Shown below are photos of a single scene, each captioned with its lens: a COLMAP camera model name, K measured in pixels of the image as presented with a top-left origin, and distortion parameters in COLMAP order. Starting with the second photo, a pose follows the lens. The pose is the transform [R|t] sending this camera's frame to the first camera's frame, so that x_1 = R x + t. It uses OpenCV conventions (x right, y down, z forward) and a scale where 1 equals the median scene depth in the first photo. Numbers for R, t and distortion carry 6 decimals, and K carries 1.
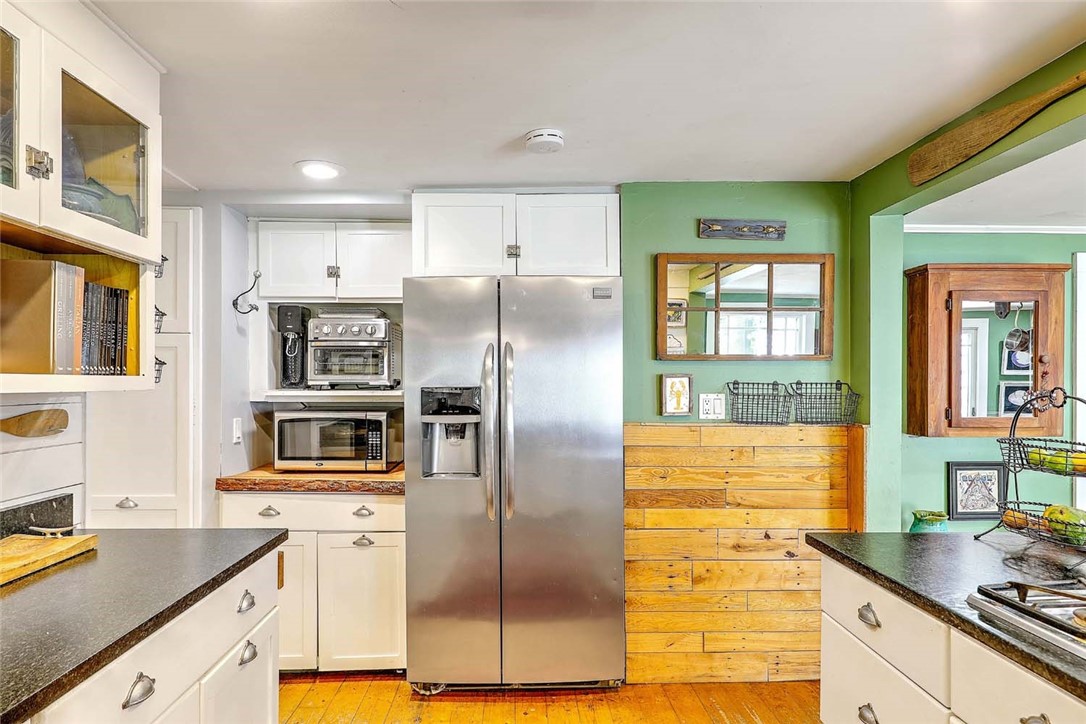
lens RADIAL K [[644.6, 0, 526.4], [0, 644.6, 386.0], [0, 0, 1]] dist [0.016952, -0.002572]
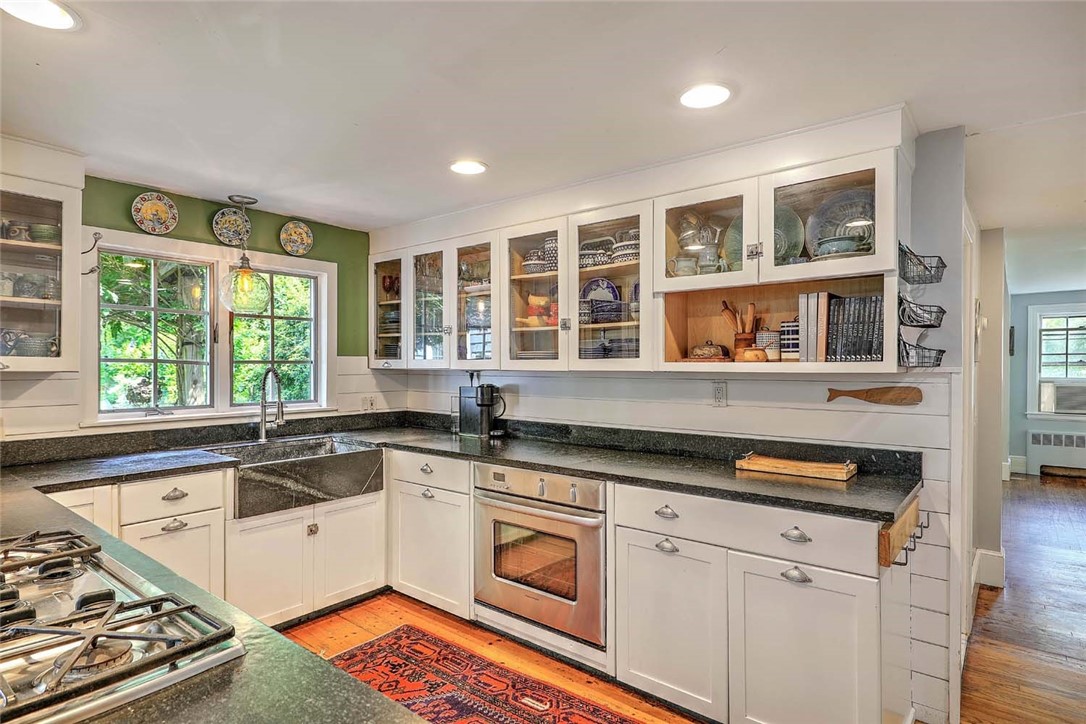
lens RADIAL K [[573.4, 0, 538.8], [0, 573.4, 368.3], [0, 0, 1]] dist [0.011887, -0.001068]
pose [[-0.640525, 0.000173, -0.767937, 0.452024], [-0.005346, 0.999975, 0.004684, -0.003067], [0.767919, 0.007106, -0.640508, 0.766628]]
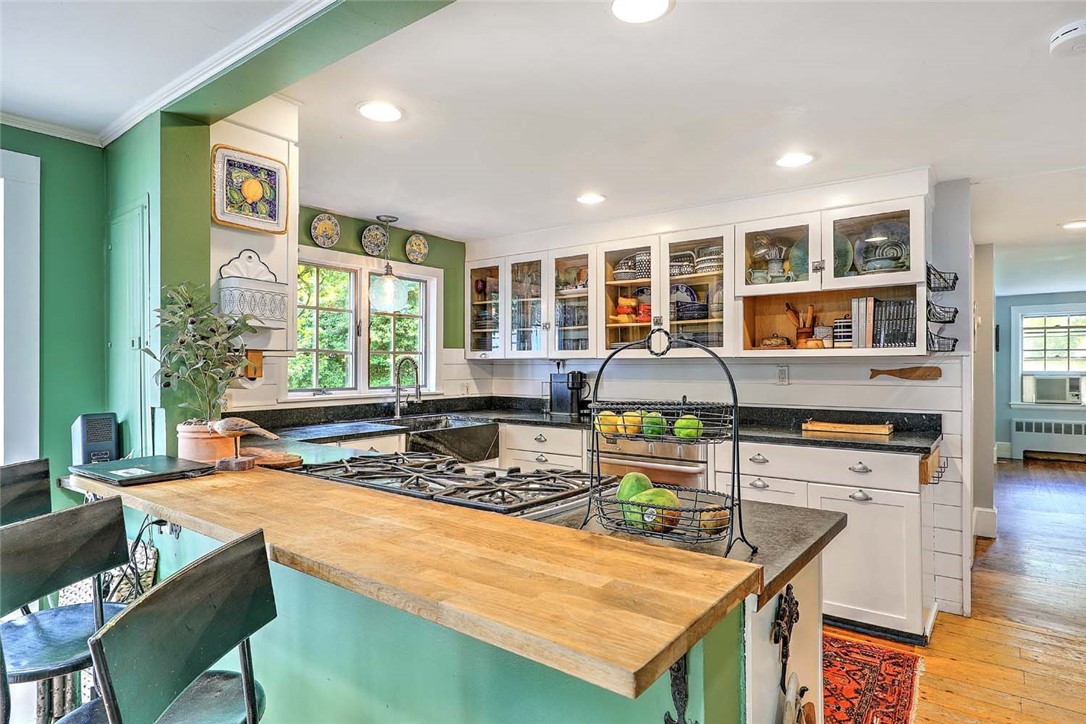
lens RADIAL K [[597.2, 0, 537.2], [0, 597.2, 363.2], [0, 0, 1]] dist [0.012647, -0.000741]
pose [[-0.611217, -0.007965, -0.791423, 0.858294], [-0.004459, 0.999968, -0.006620, 0.027548], [0.791450, -0.000517, -0.611234, 0.753169]]
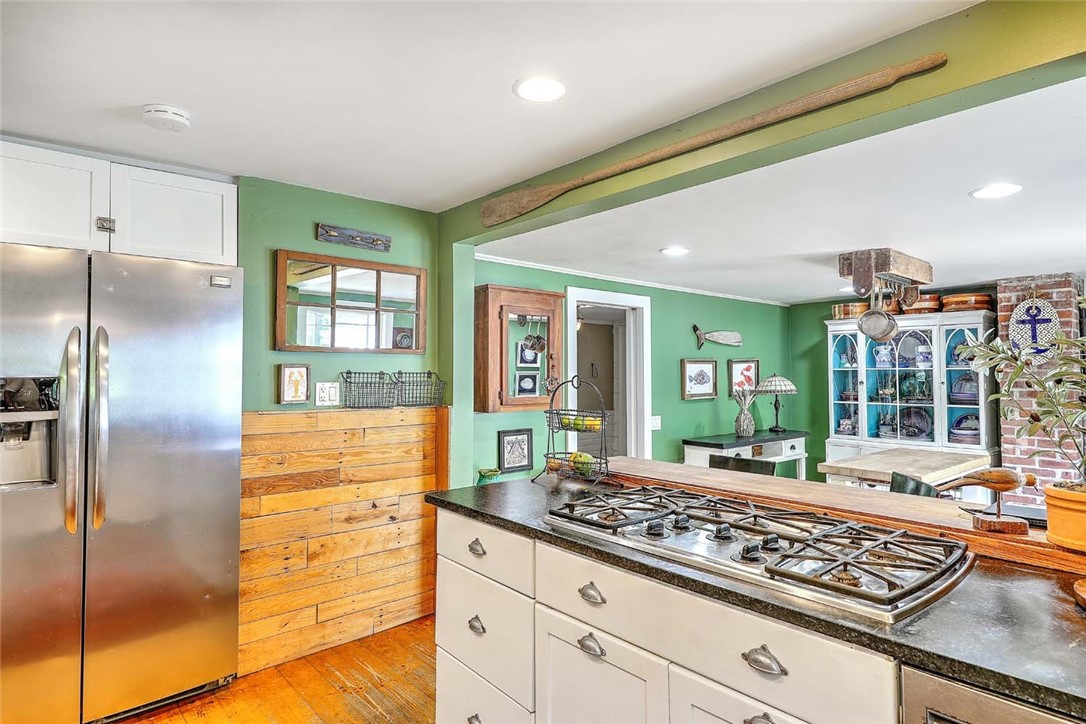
lens RADIAL K [[597.2, 0, 546.0], [0, 597.2, 352.7], [0, 0, 1]] dist [0.012647, -0.000741]
pose [[0.763107, 0.021070, 0.645929, -0.088981], [0.003956, 0.999297, -0.037271, 0.000801], [-0.646260, 0.030997, 0.762487, -0.018984]]
